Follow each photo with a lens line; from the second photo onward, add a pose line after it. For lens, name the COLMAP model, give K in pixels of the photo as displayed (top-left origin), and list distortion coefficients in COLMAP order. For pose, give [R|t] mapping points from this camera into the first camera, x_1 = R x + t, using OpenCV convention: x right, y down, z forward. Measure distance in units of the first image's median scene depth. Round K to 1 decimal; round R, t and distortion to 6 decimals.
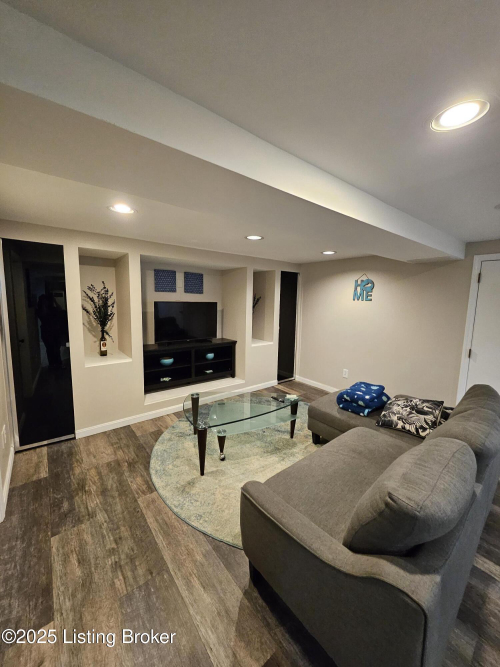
lens RADIAL K [[263.0, 0, 250.4], [0, 263.0, 331.9], [0, 0, 1]] dist [0.002969, 0.000557]
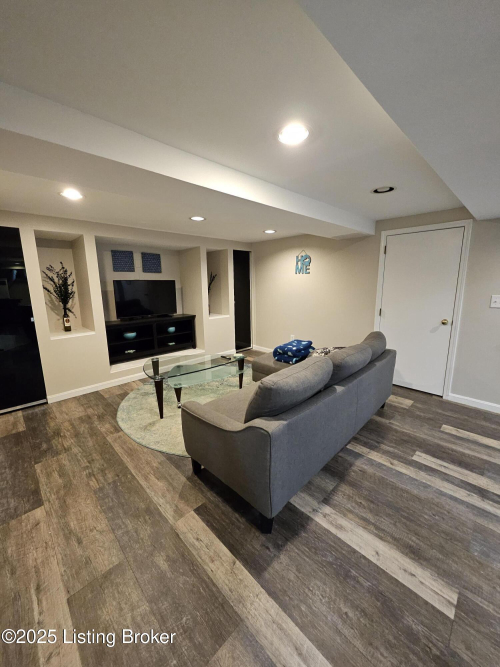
lens RADIAL K [[263.0, 0, 250.7], [0, 263.0, 331.7], [0, 0, 1]] dist [0.002969, 0.000557]
pose [[0.994272, -0.053392, 0.092593, 0.112045], [0.047911, 0.997021, 0.060438, 0.073964], [-0.095544, -0.055656, 0.993868, -0.188175]]
